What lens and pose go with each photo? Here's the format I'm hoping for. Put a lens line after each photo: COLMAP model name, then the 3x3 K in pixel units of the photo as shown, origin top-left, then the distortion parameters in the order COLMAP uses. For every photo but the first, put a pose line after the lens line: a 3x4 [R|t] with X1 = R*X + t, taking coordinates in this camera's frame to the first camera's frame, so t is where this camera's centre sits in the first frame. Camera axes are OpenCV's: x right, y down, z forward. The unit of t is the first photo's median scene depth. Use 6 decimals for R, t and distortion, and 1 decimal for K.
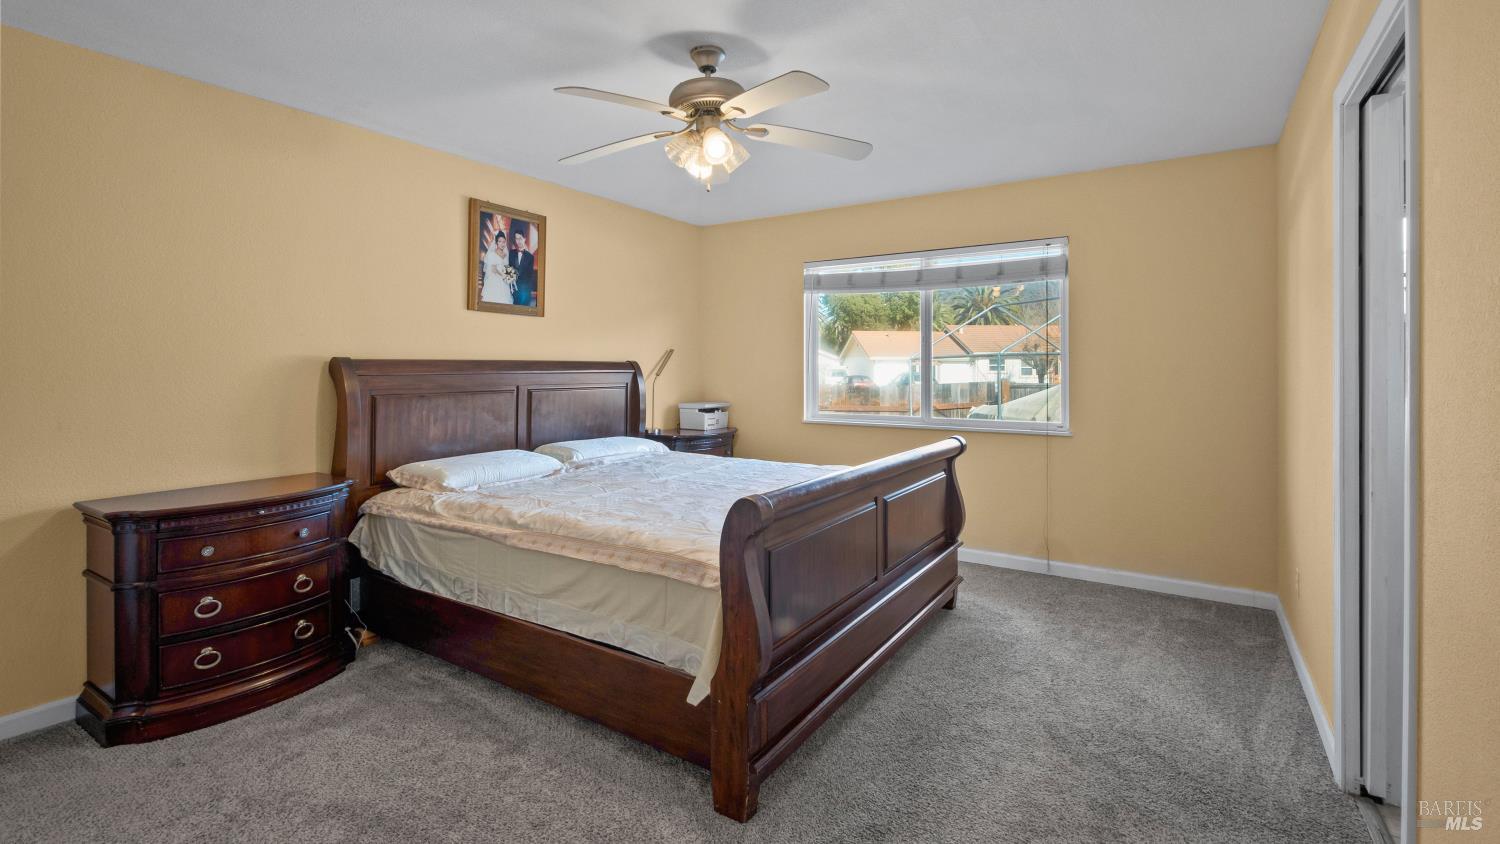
lens RADIAL K [[680.1, 0, 748.7], [0, 680.1, 374.5], [0, 0, 1]] dist [0.002596, 0.000106]
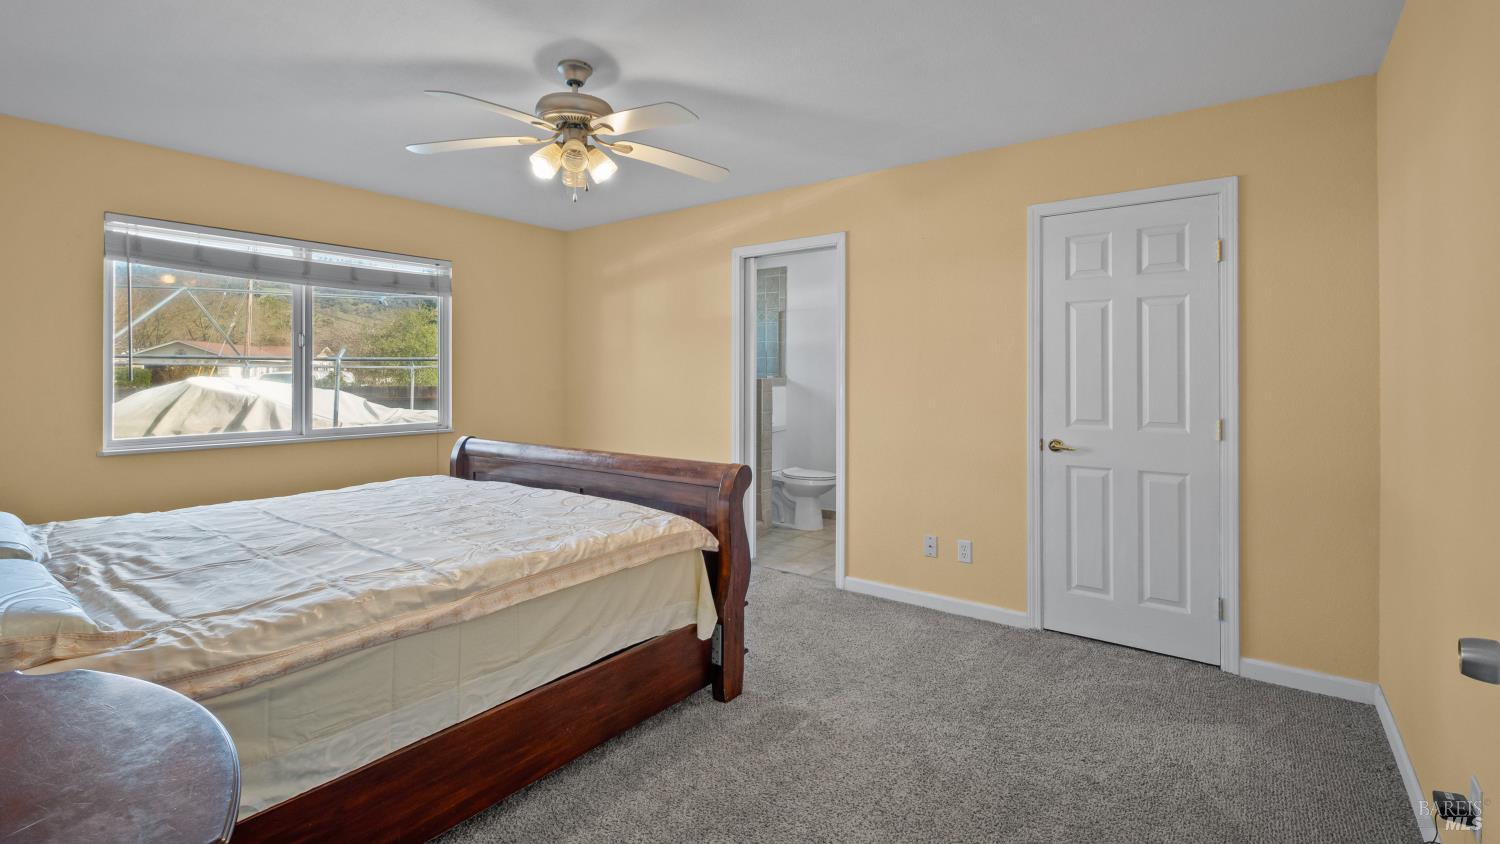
lens RADIAL K [[680.1, 0, 748.7], [0, 680.1, 374.5], [0, 0, 1]] dist [0.002596, 0.000106]
pose [[0.060037, 0.000358, 0.998196, -1.039882], [0.007971, 0.999968, -0.000838, -0.004939], [-0.998164, 0.008007, 0.060032, 0.653476]]
